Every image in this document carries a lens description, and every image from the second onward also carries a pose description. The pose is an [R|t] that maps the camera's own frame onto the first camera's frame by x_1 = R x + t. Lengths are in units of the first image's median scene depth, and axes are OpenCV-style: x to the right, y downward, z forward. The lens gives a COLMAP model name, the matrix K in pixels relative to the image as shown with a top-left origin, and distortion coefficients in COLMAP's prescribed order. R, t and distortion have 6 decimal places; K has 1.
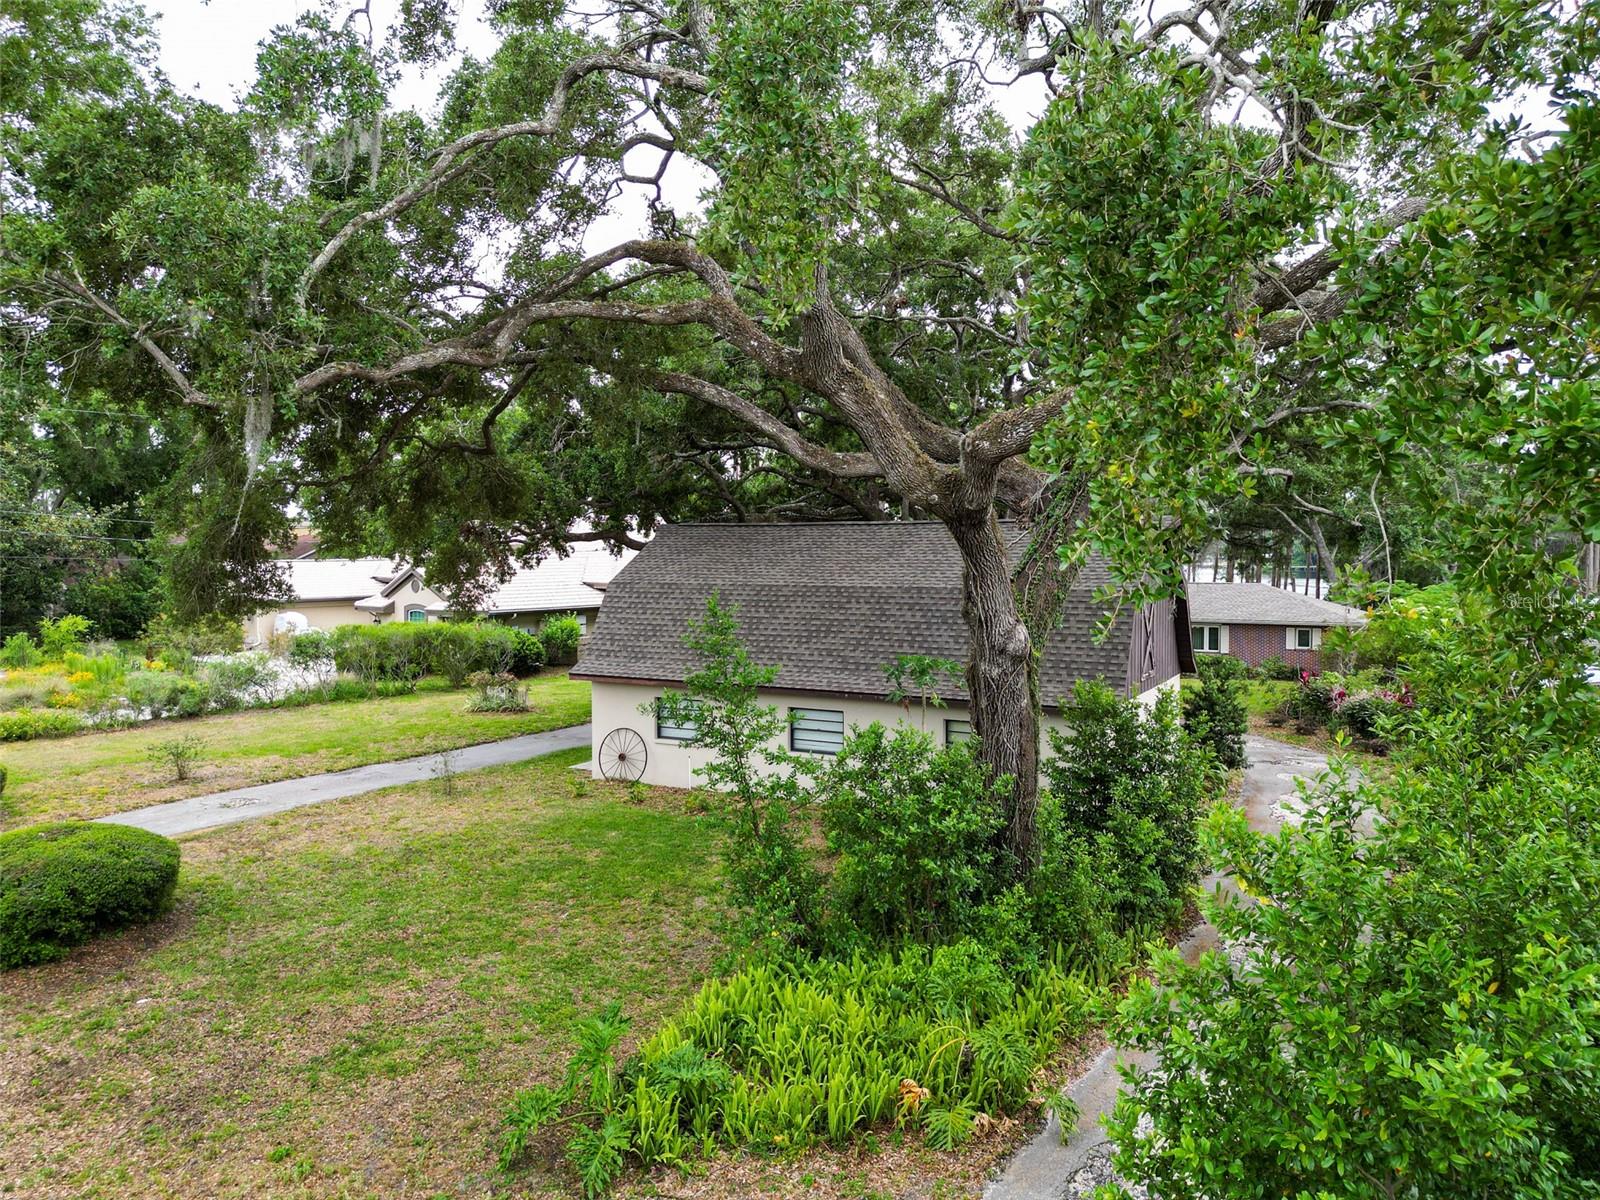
lens RADIAL K [[1136.5, 0, 797.6], [0, 1136.5, 579.5], [0, 0, 1]] dist [0.040458, -0.001092]
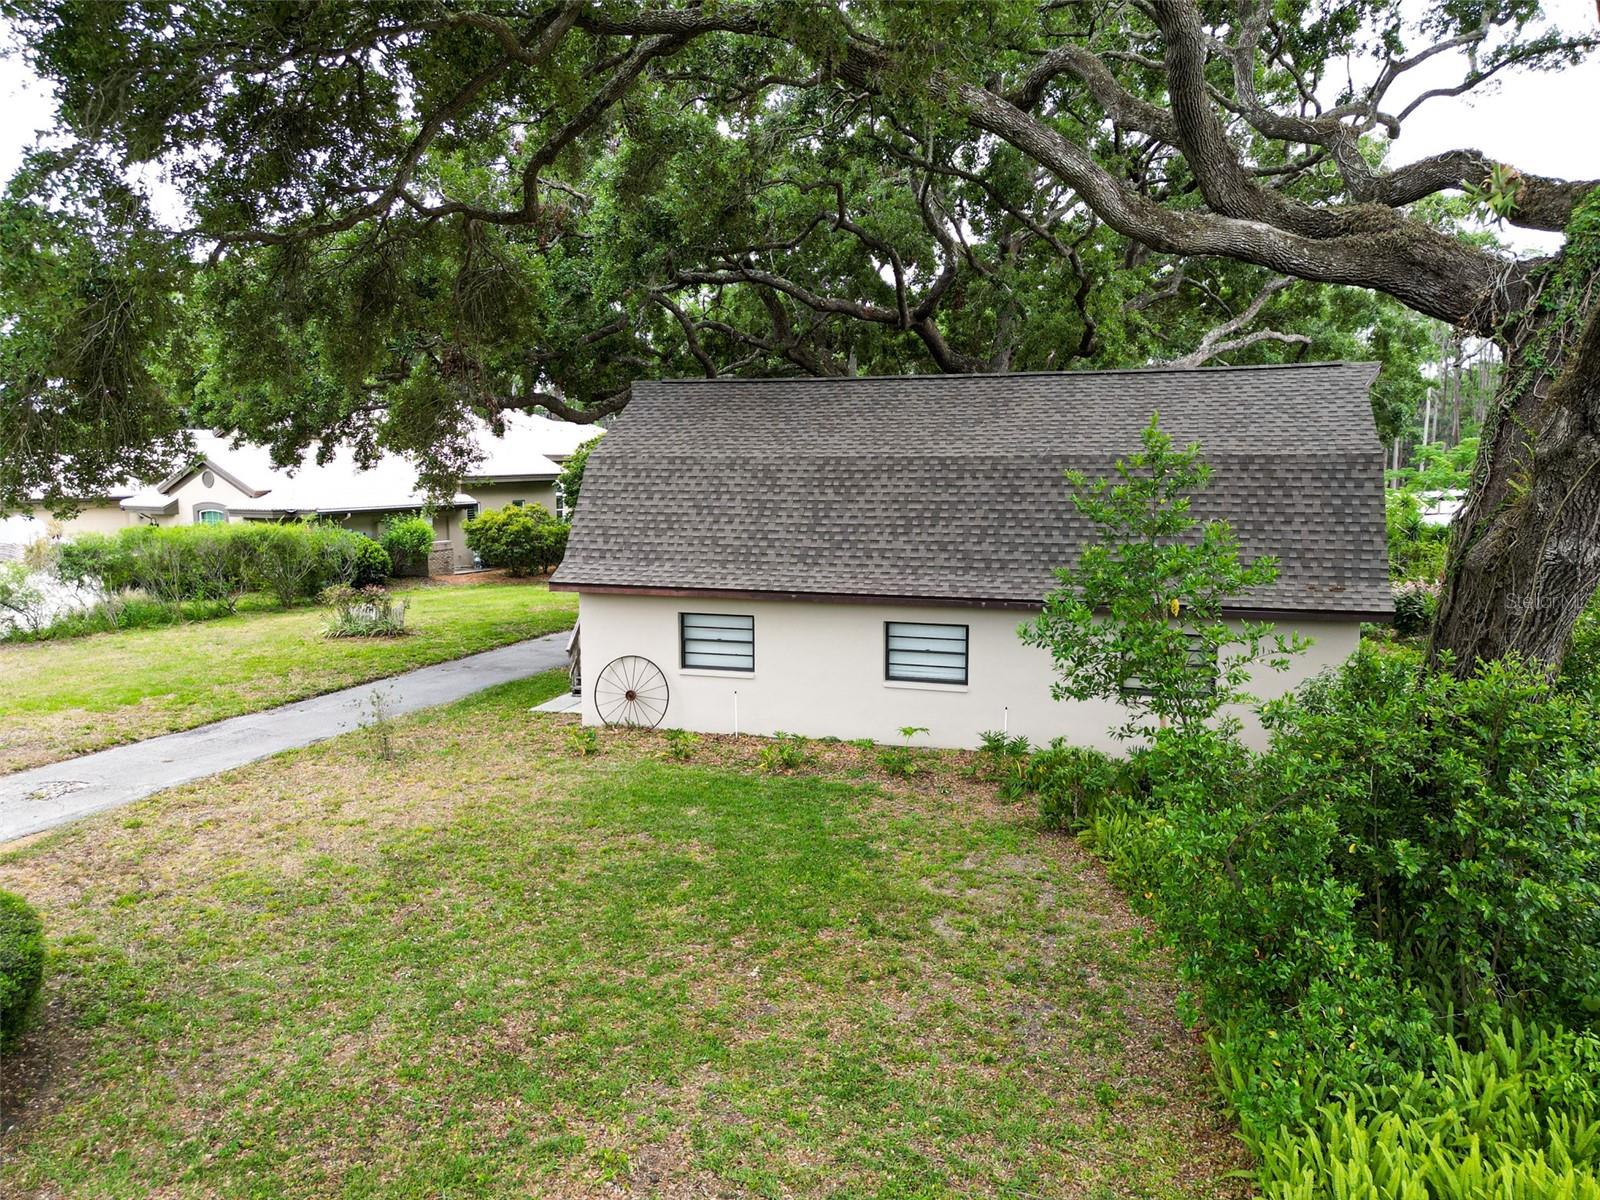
lens RADIAL K [[1126.9, 0, 800.0], [0, 1126.9, 600.0], [0, 0, 1]] dist [0.065318, -0.062484]
pose [[0.978046, -0.026073, 0.206750, -0.194614], [0.005350, 0.994957, 0.100164, 0.022798], [-0.208319, -0.096859, 0.973253, 0.274830]]
